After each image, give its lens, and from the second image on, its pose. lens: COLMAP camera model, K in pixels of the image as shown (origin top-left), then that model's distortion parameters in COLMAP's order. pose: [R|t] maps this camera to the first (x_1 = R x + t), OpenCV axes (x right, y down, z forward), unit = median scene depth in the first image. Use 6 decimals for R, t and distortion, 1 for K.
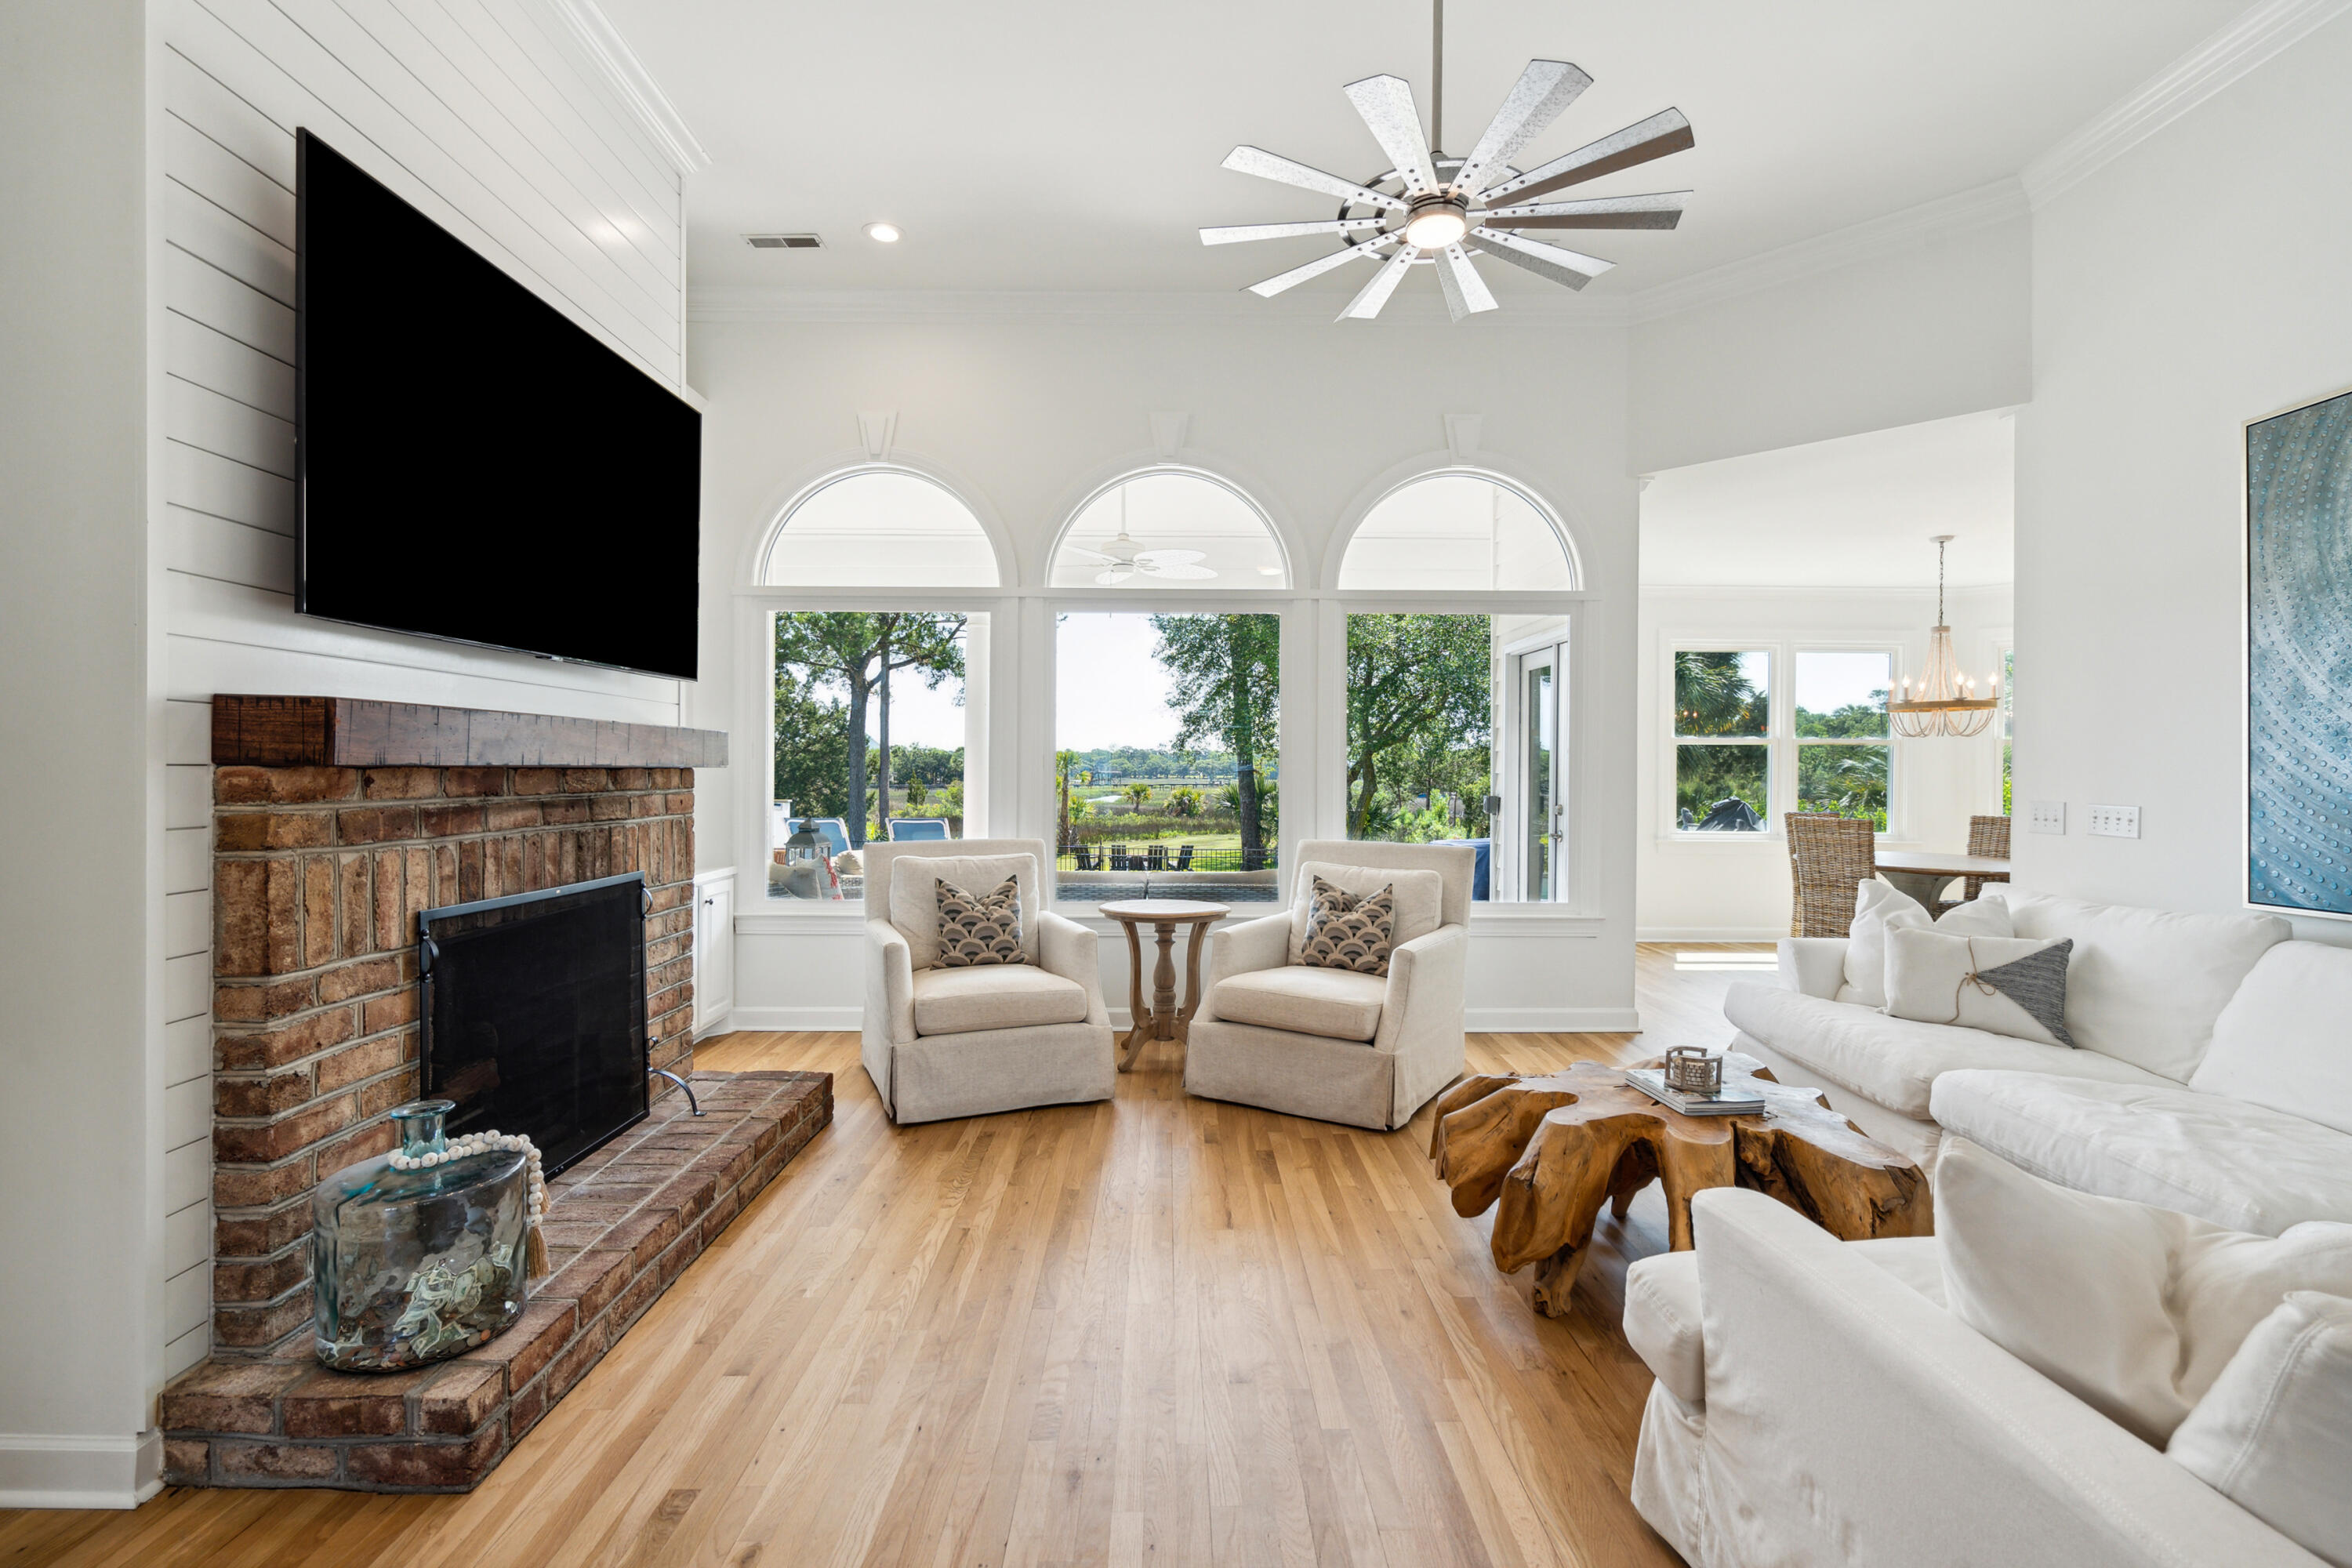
lens RADIAL K [[1067.5, 0, 1169.0], [0, 1067.5, 780.3], [0, 0, 1]] dist [0.000441, 0.001398]
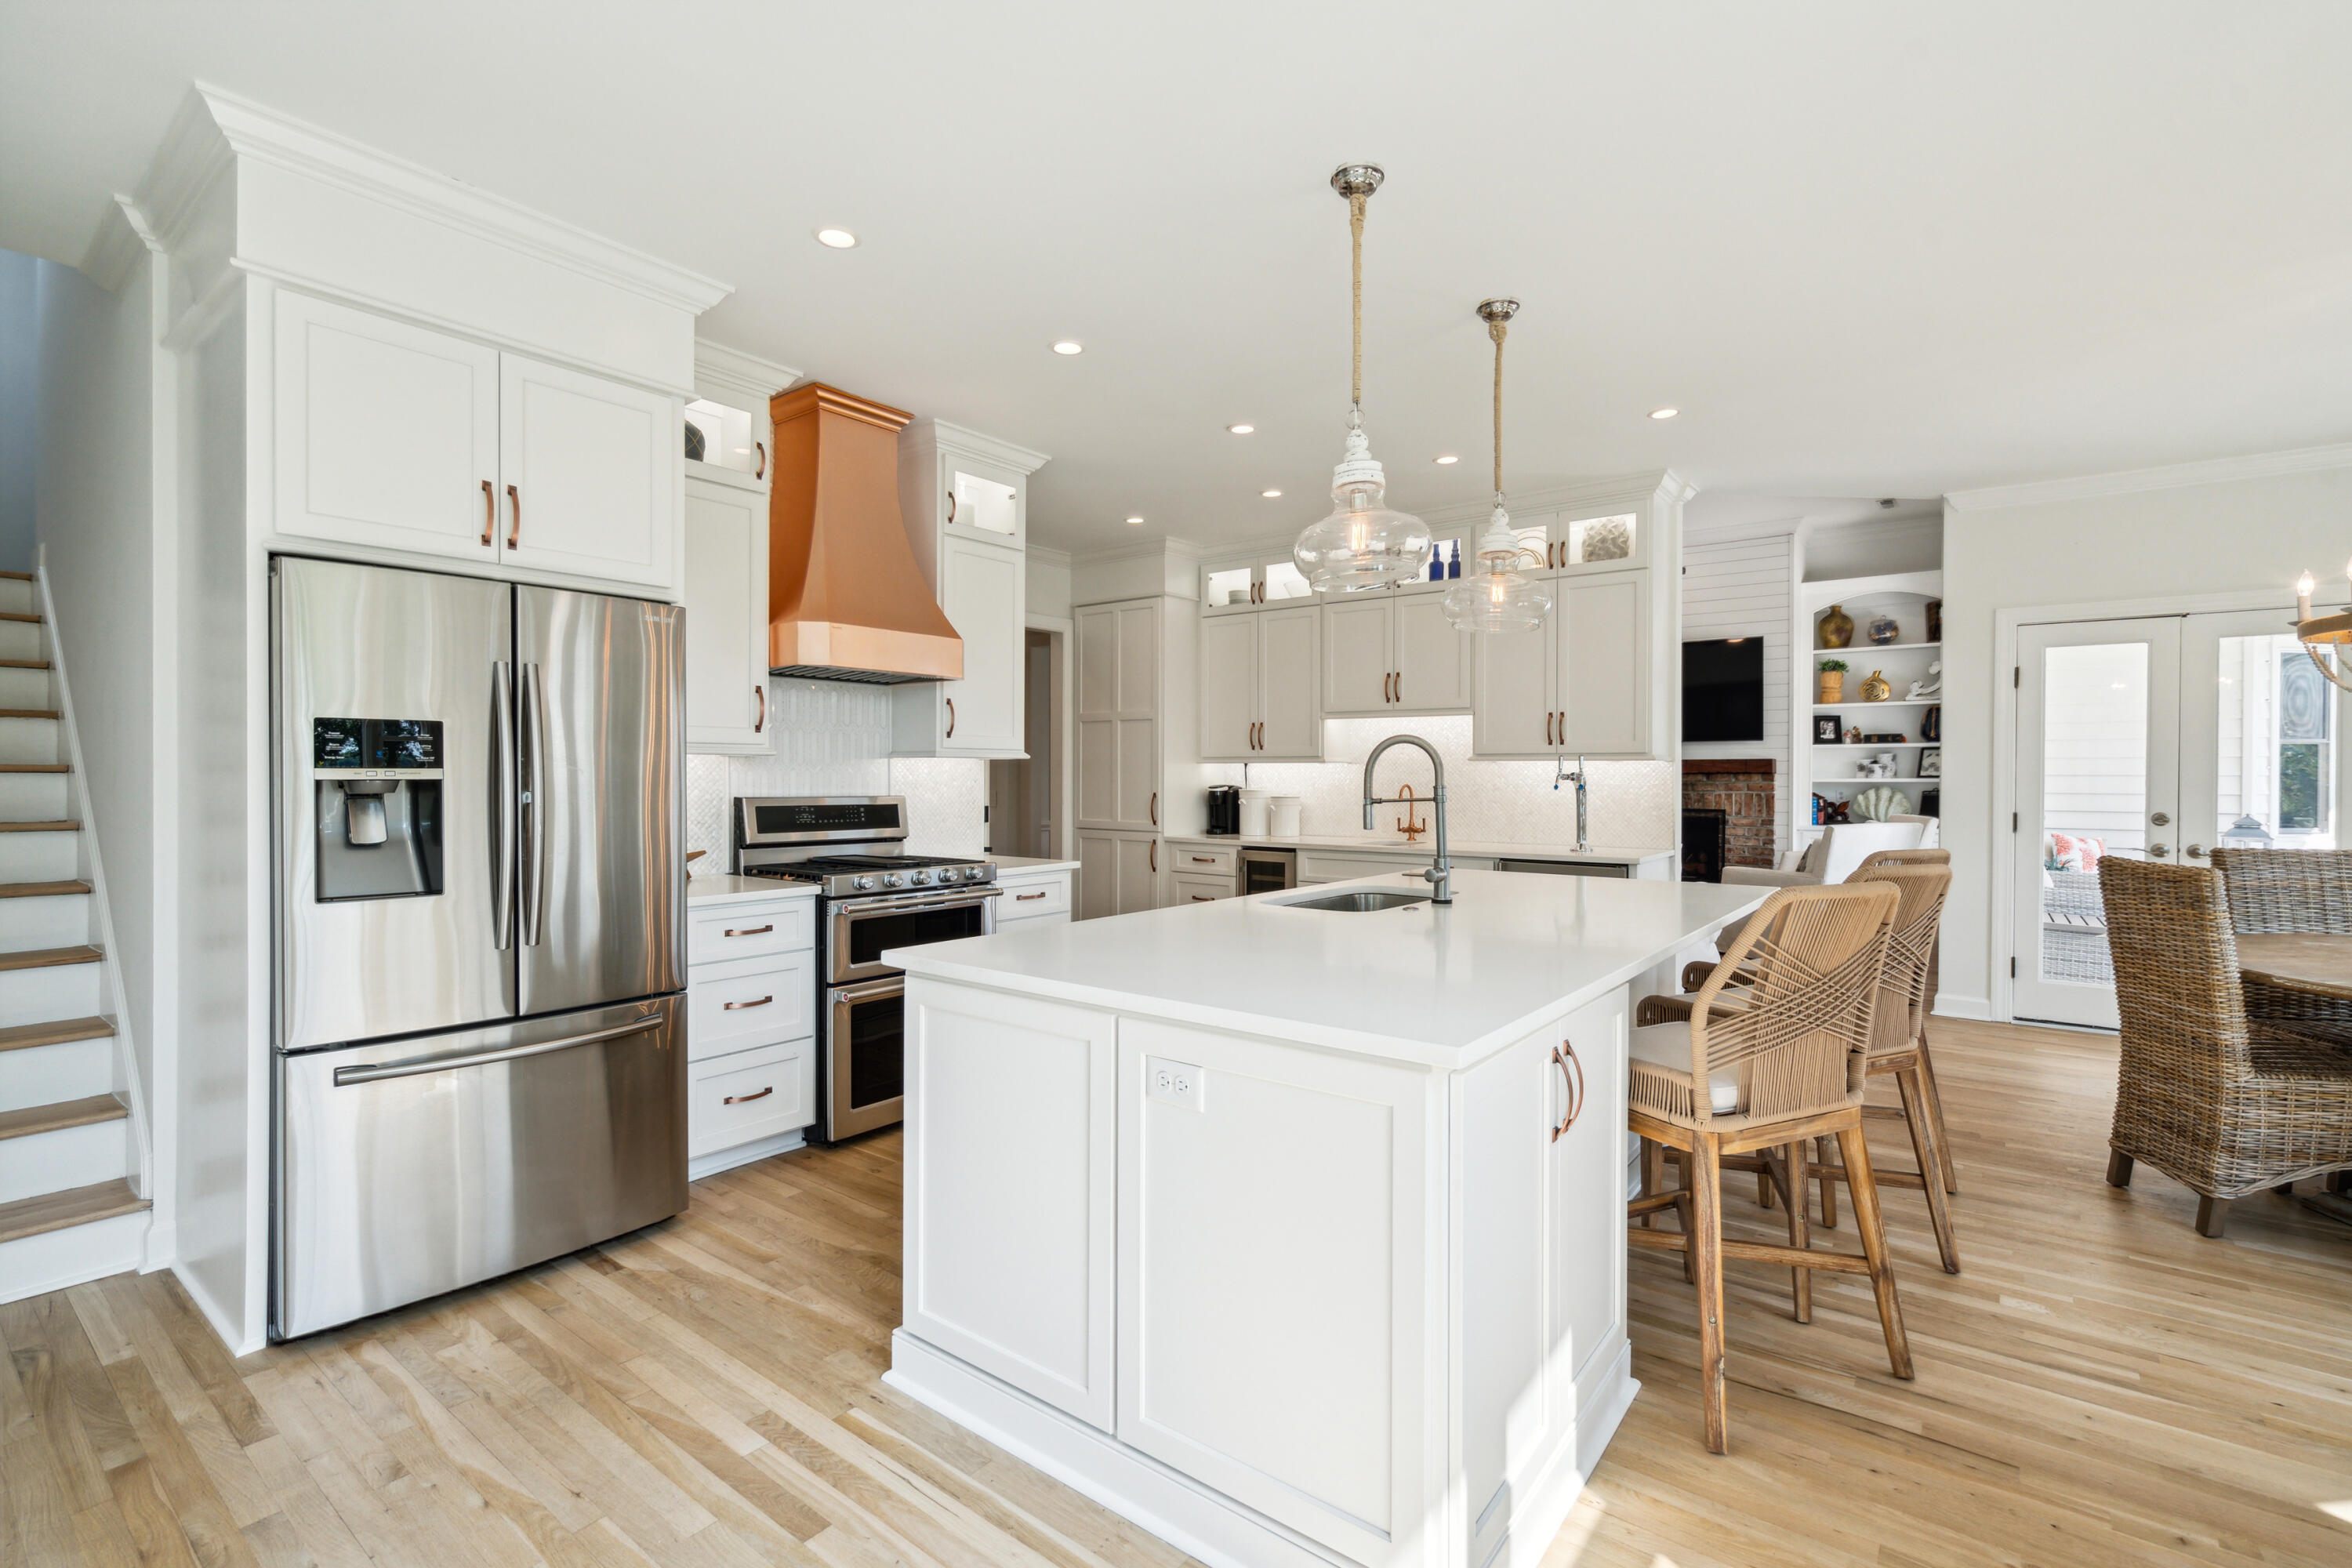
lens RADIAL K [[1067.5, 0, 1179.9], [0, 1067.5, 770.8], [0, 0, 1]] dist [0.000441, 0.001398]
pose [[-0.608565, -0.008193, -0.793462, 2.631797], [-0.013339, 0.999911, -0.000094, 0.000759], [0.793392, 0.010527, -0.608620, 1.554349]]
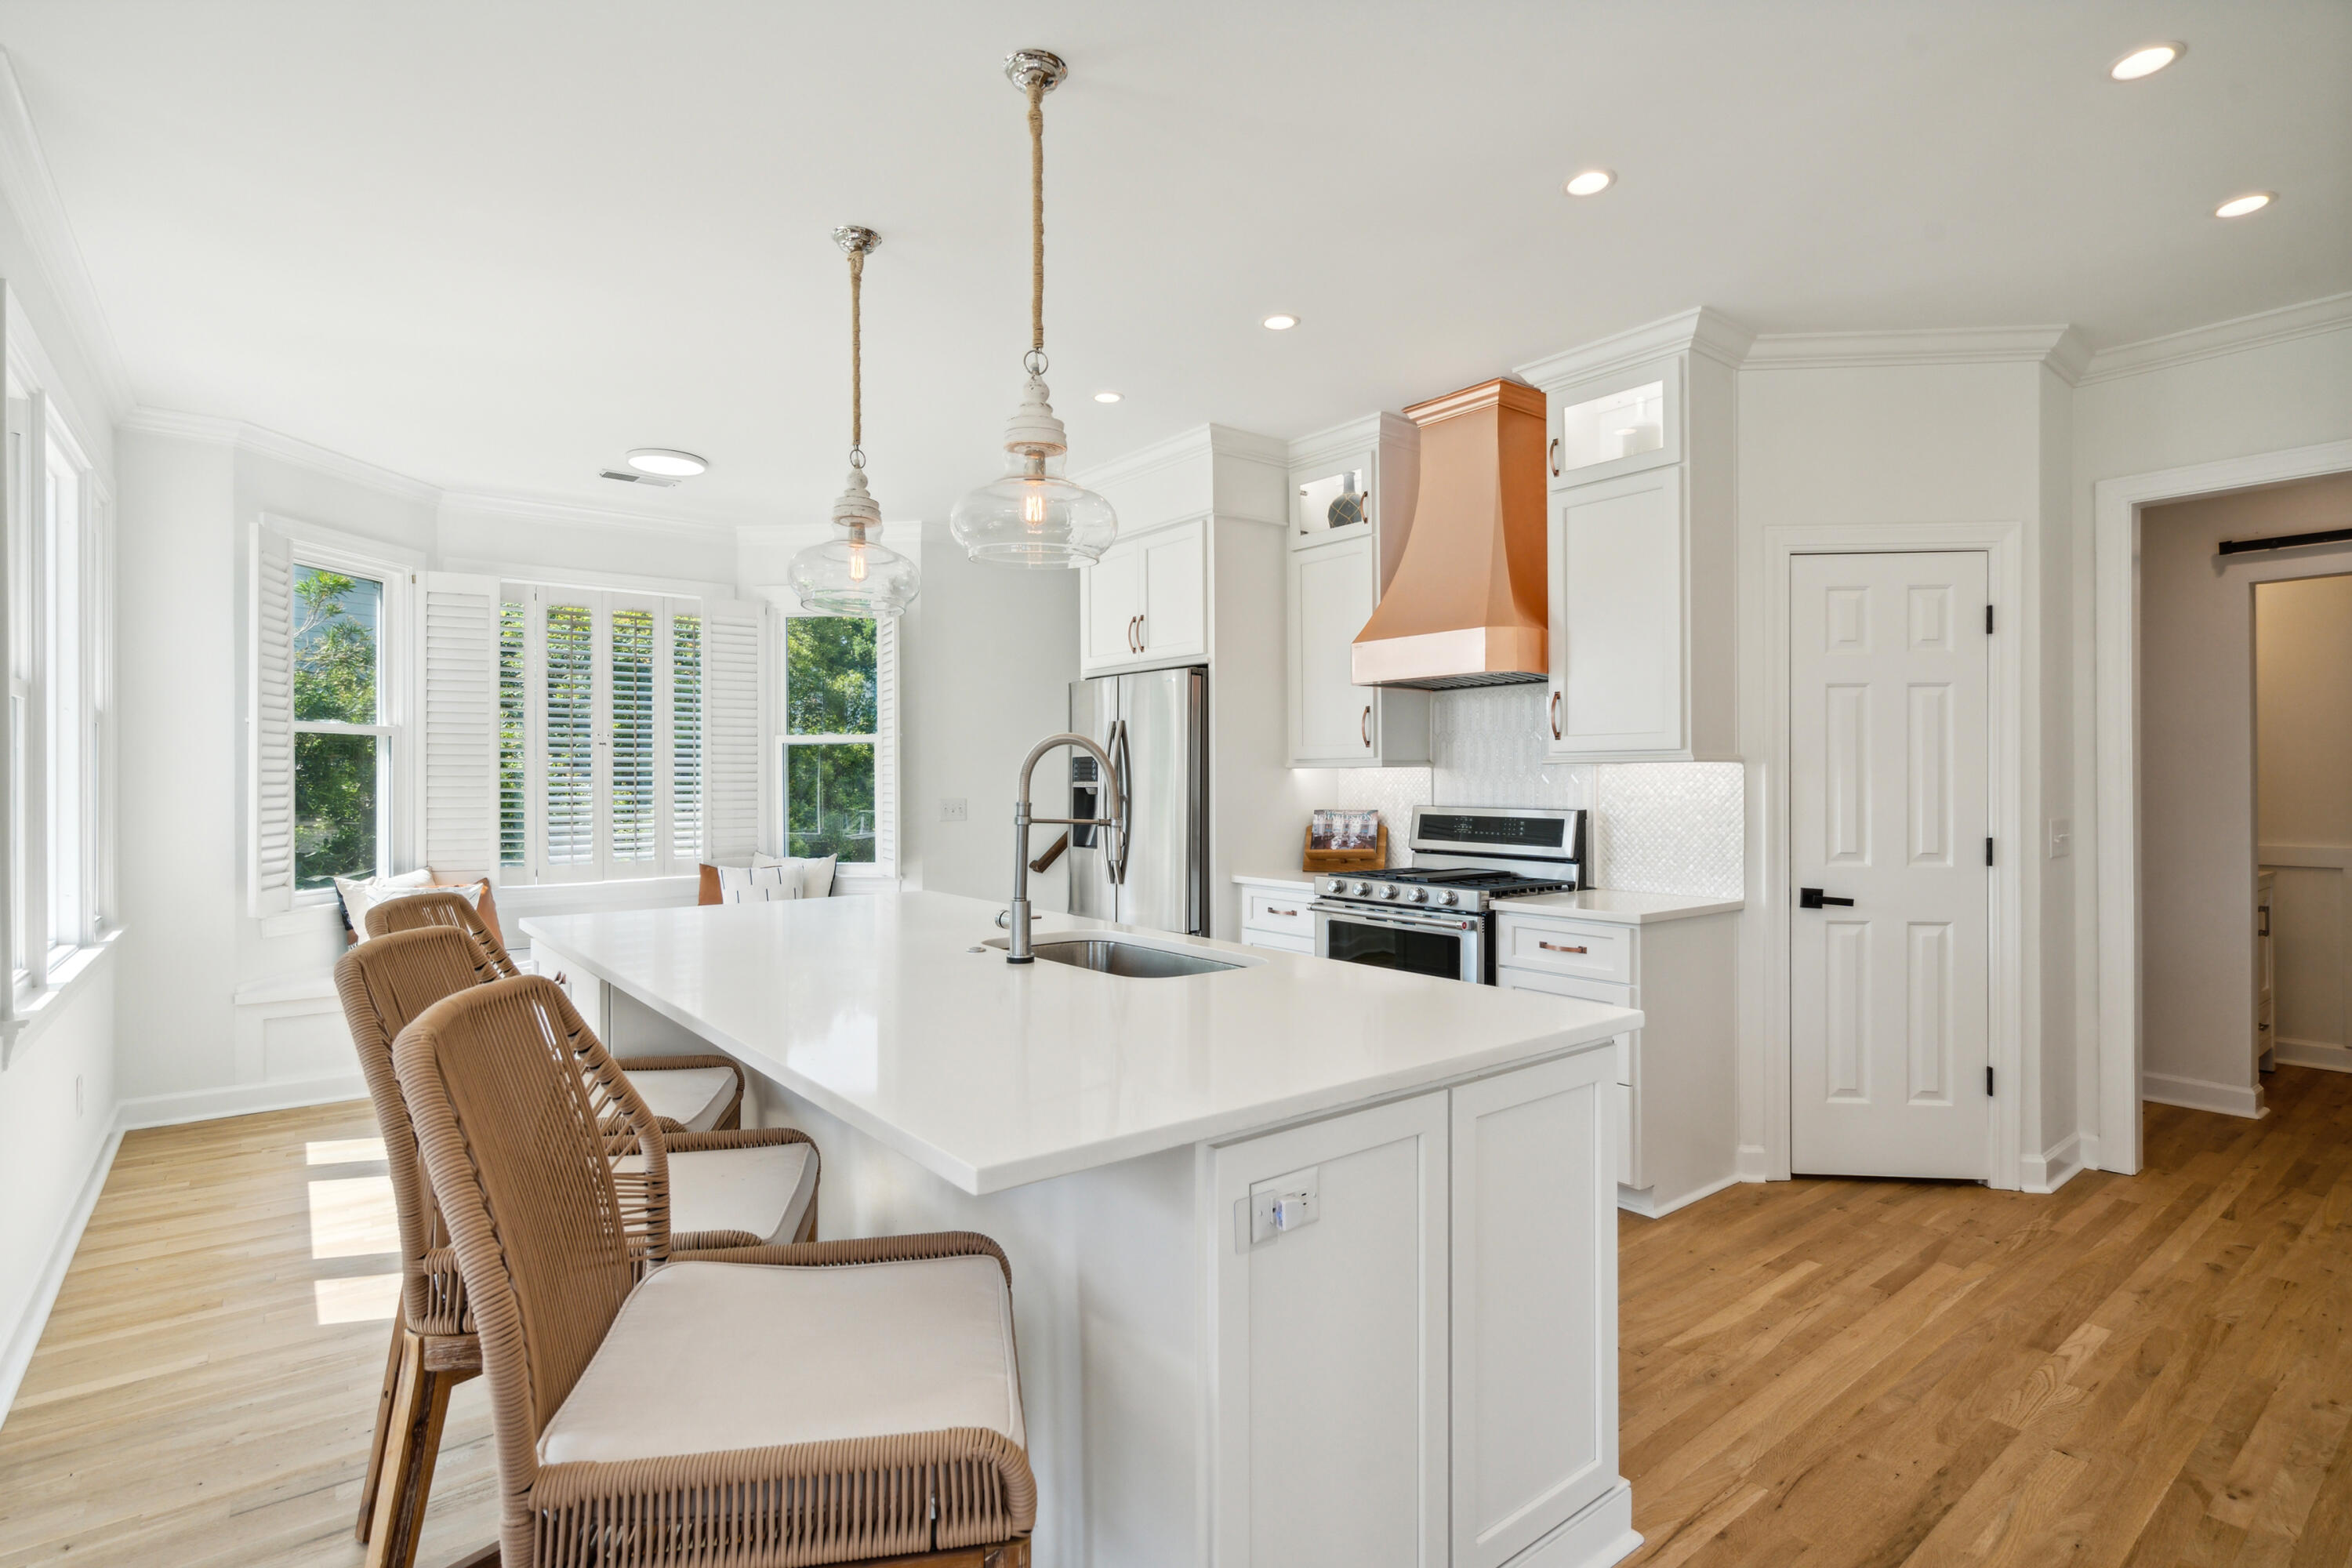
lens RADIAL K [[1132.8, 0, 1142.5], [0, 1132.8, 767.0], [0, 0, 1]] dist [-0.001130, 0.001147]
pose [[-0.602405, 0.003403, 0.798183, 1.131740], [0.002201, 0.999994, -0.002602, -0.007191], [-0.798188, 0.000190, -0.602409, 1.542883]]
